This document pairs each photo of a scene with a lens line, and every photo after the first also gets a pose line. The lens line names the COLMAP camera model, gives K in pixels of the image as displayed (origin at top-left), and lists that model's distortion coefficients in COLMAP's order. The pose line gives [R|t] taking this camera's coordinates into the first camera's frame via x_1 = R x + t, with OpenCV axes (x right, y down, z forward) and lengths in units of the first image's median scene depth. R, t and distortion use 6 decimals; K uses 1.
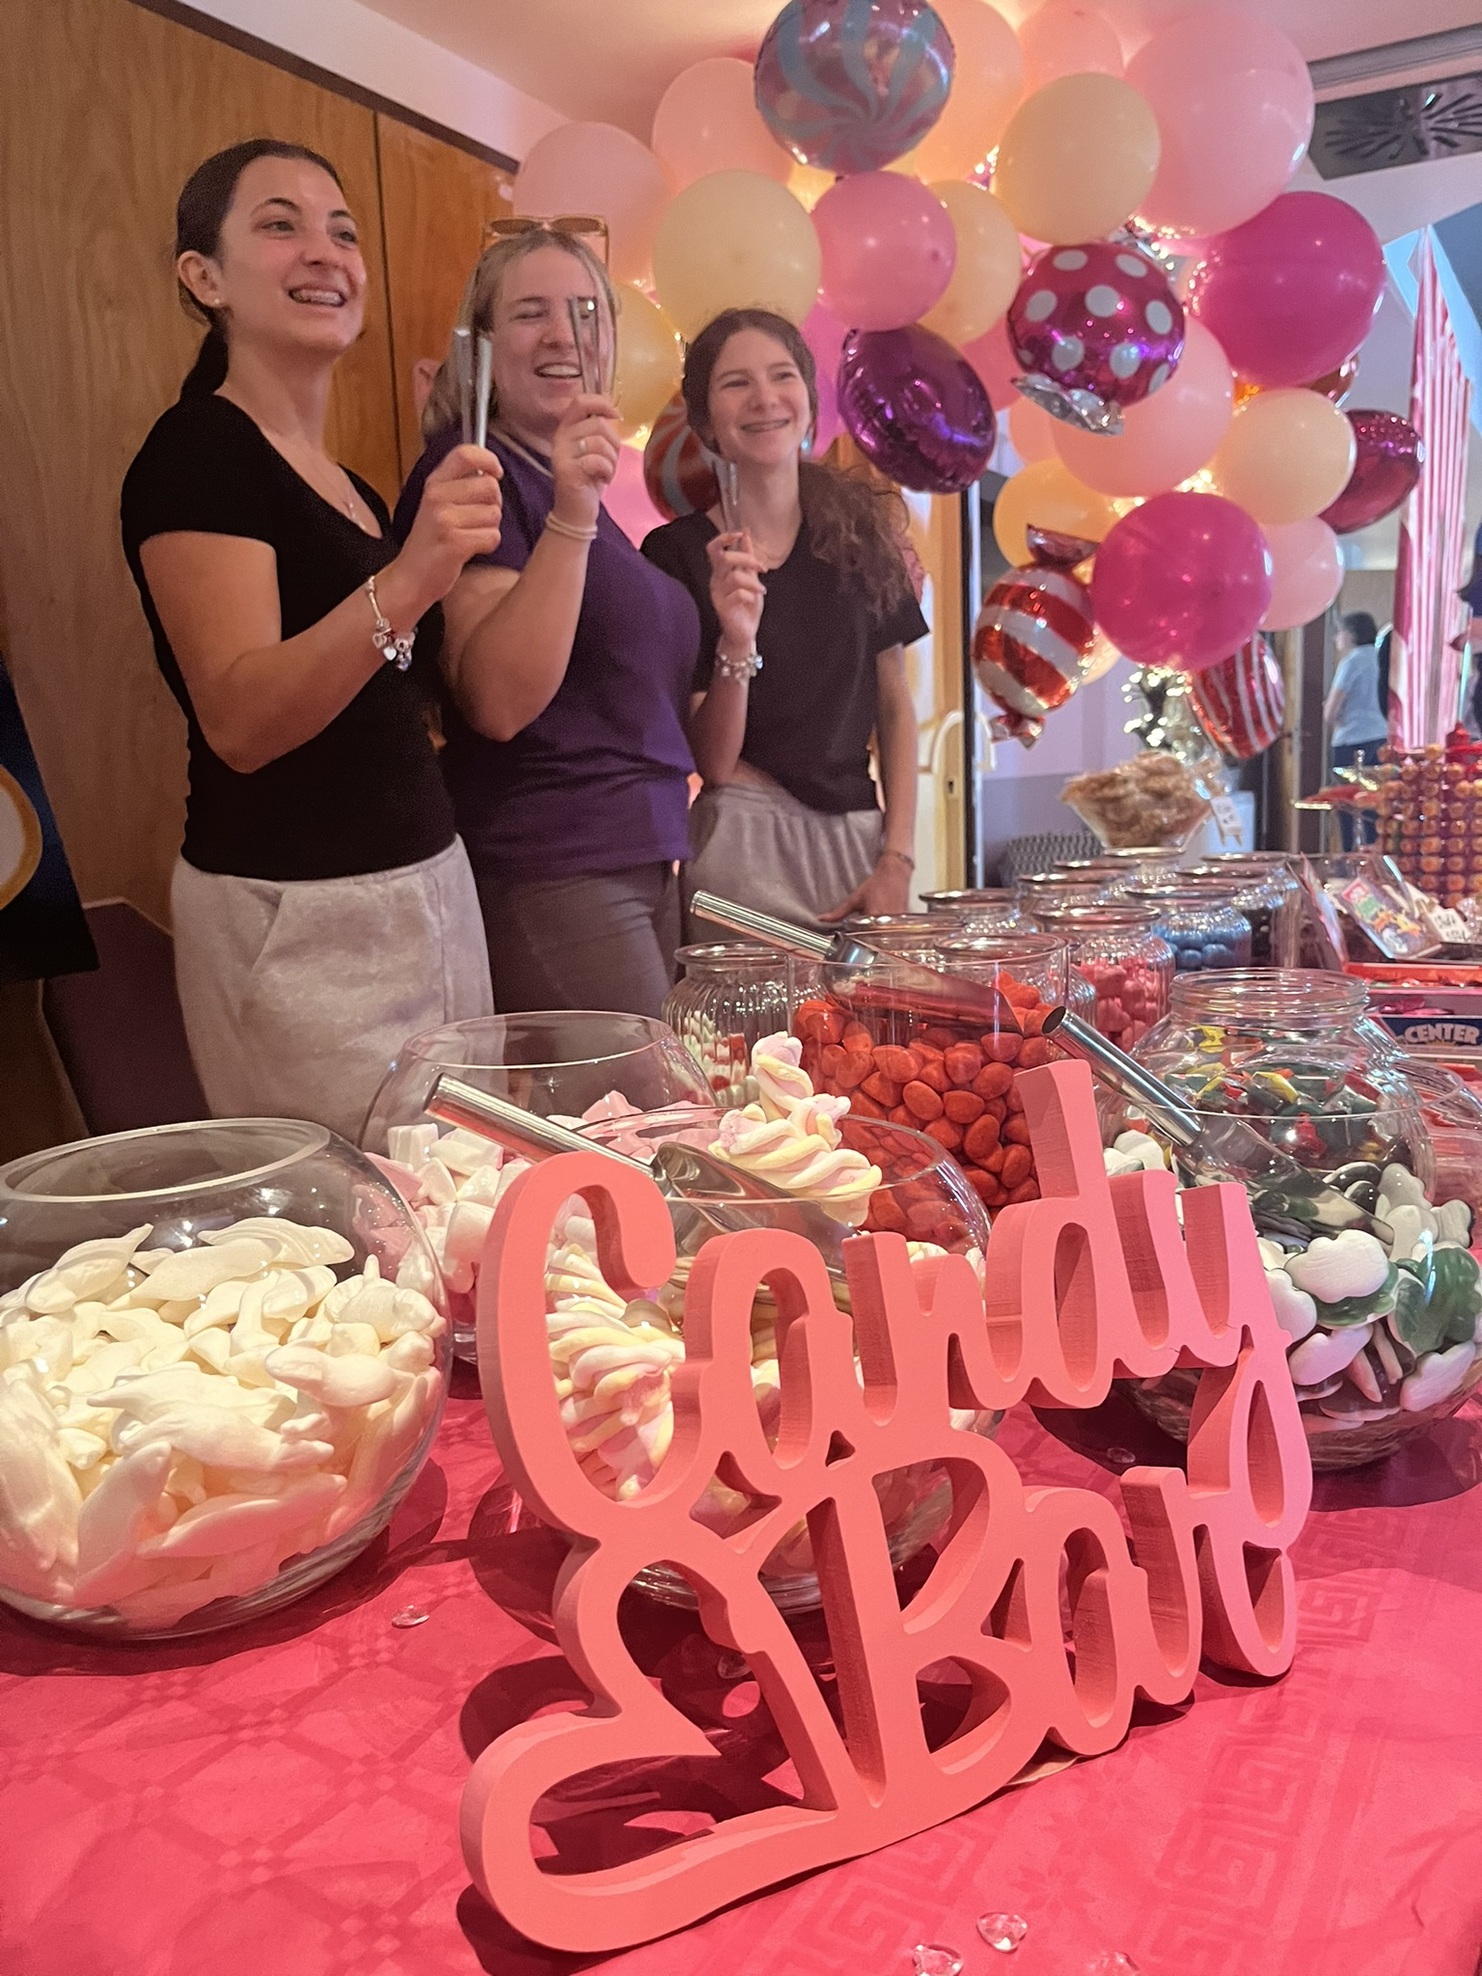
lens RADIAL K [[1496.7, 0, 700.9], [0, 1496.7, 961.6], [0, 0, 1]] dist [0.031060, -0.038279]
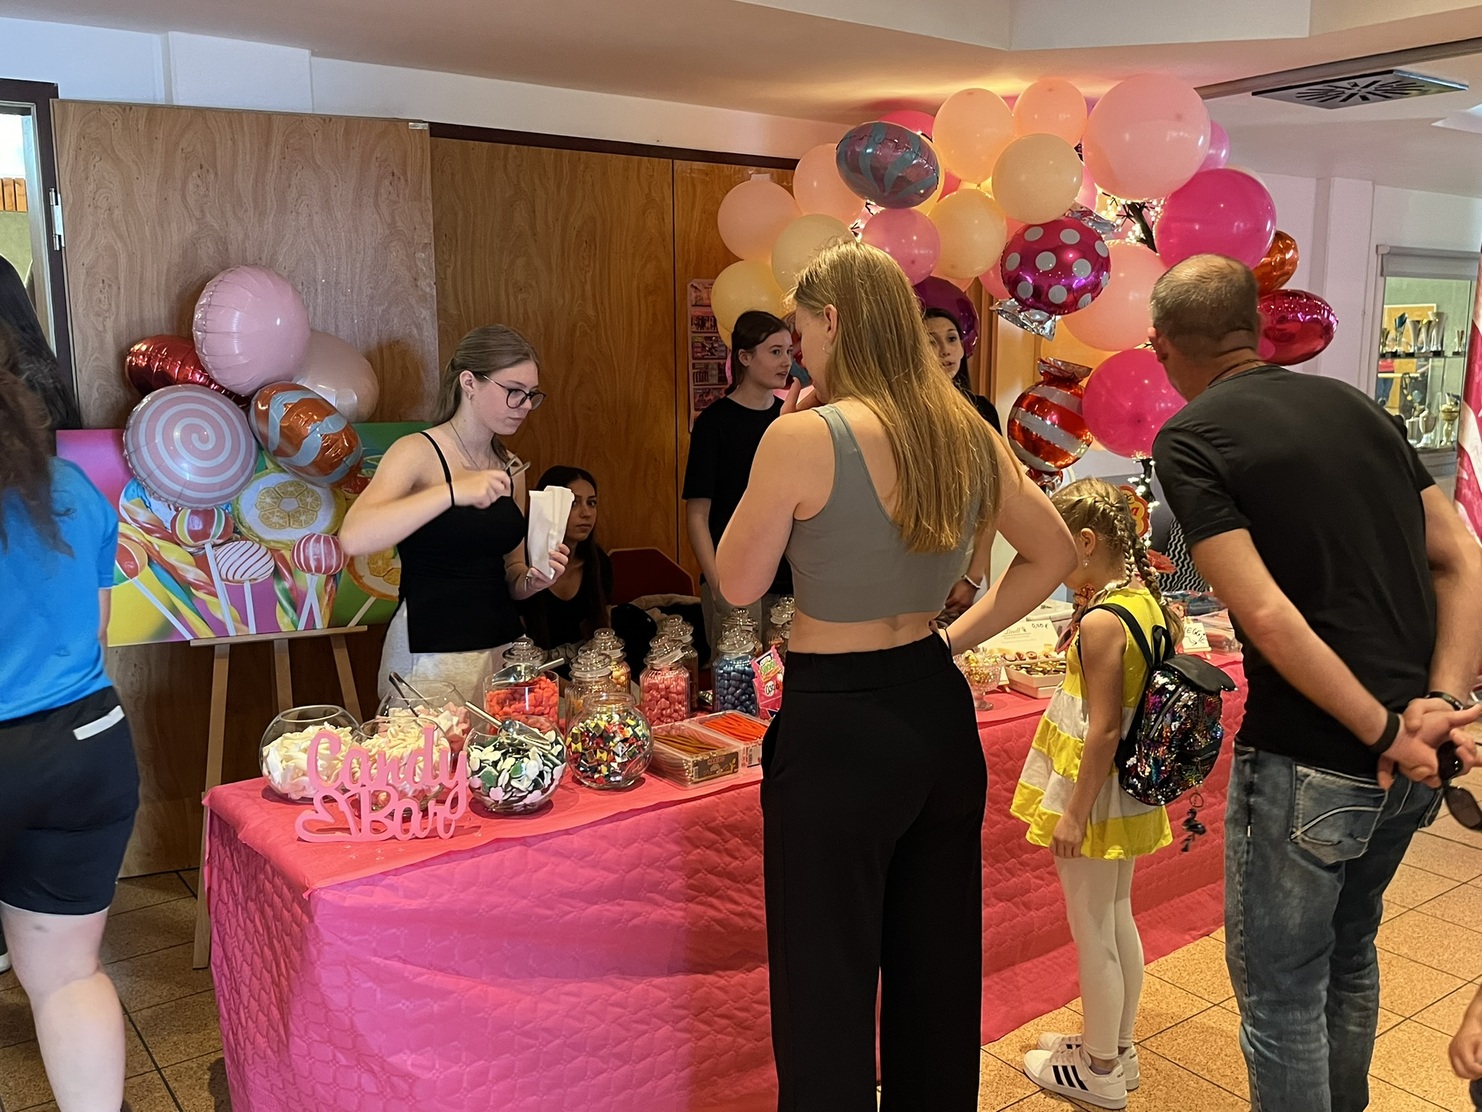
lens RADIAL K [[1303.4, 0, 745.7], [0, 1303.4, 550.1], [0, 0, 1]] dist [0.026877, -0.004292]
pose [[0.926789, 0.094779, -0.363428, 0.622977], [-0.077722, 0.995088, 0.061310, -0.204423], [0.367454, -0.028575, 0.929603, -0.635401]]
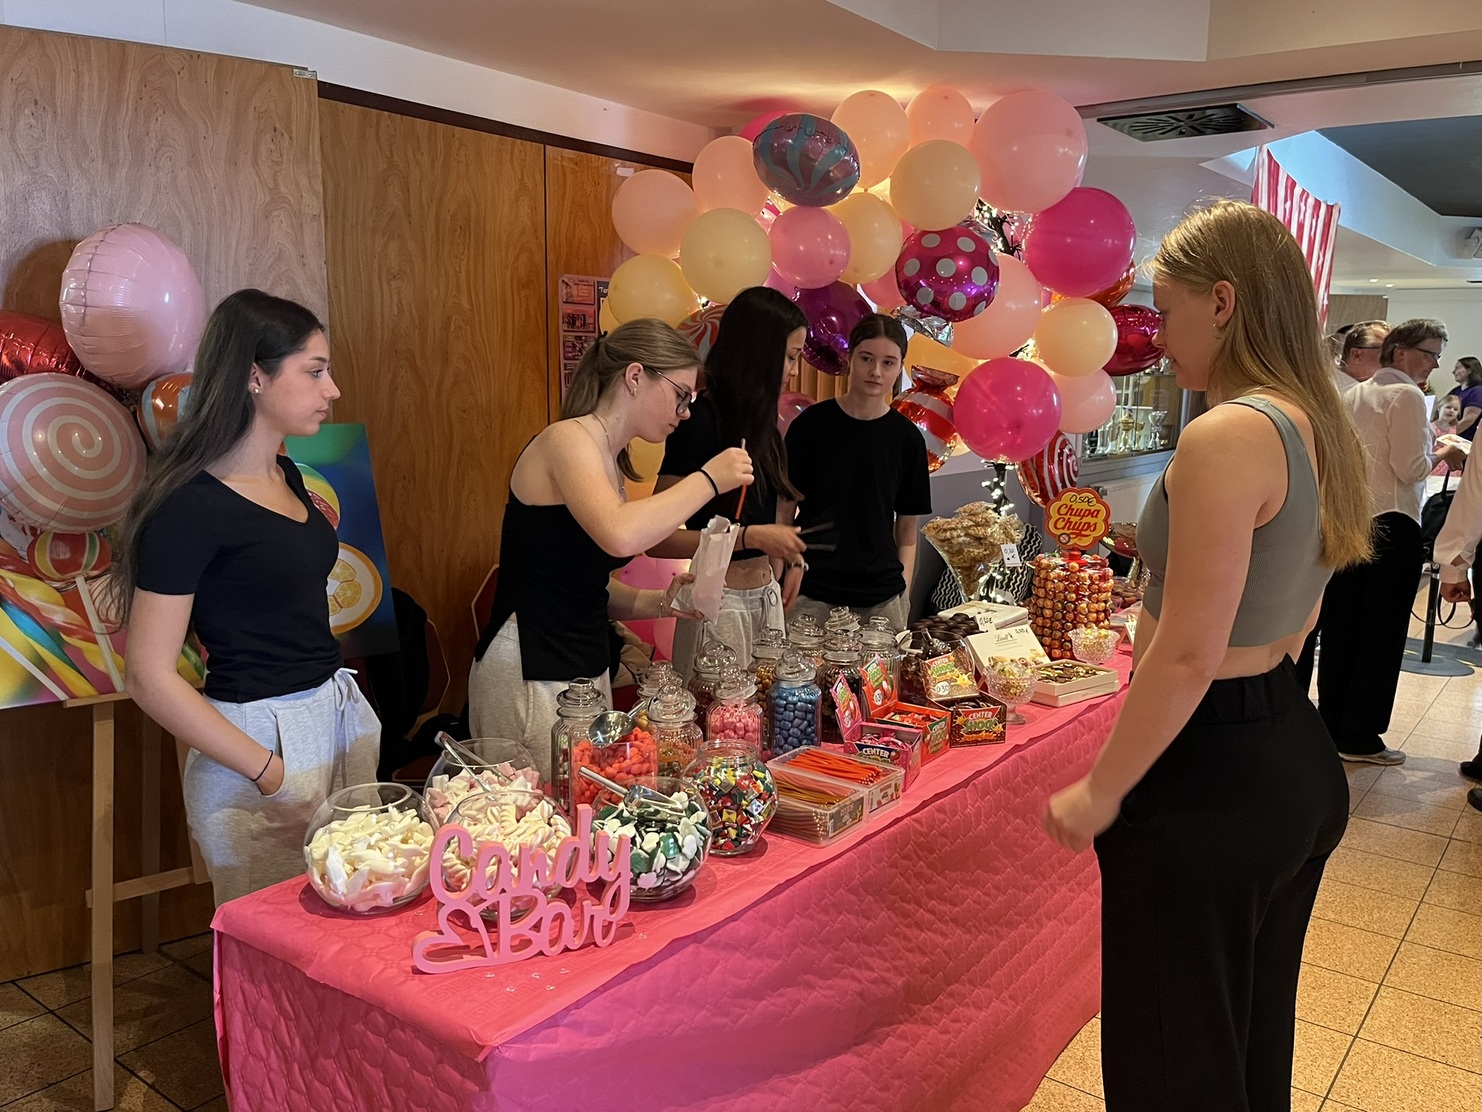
lens RADIAL K [[1187.7, 0, 739.5], [0, 1187.7, 563.4], [0, 0, 1]] dist [0.032929, -0.051451]
pose [[0.994326, 0.069169, -0.080823, 0.194454], [-0.065174, 0.996566, 0.051065, -0.177951], [0.084078, -0.045507, 0.995420, -0.494858]]
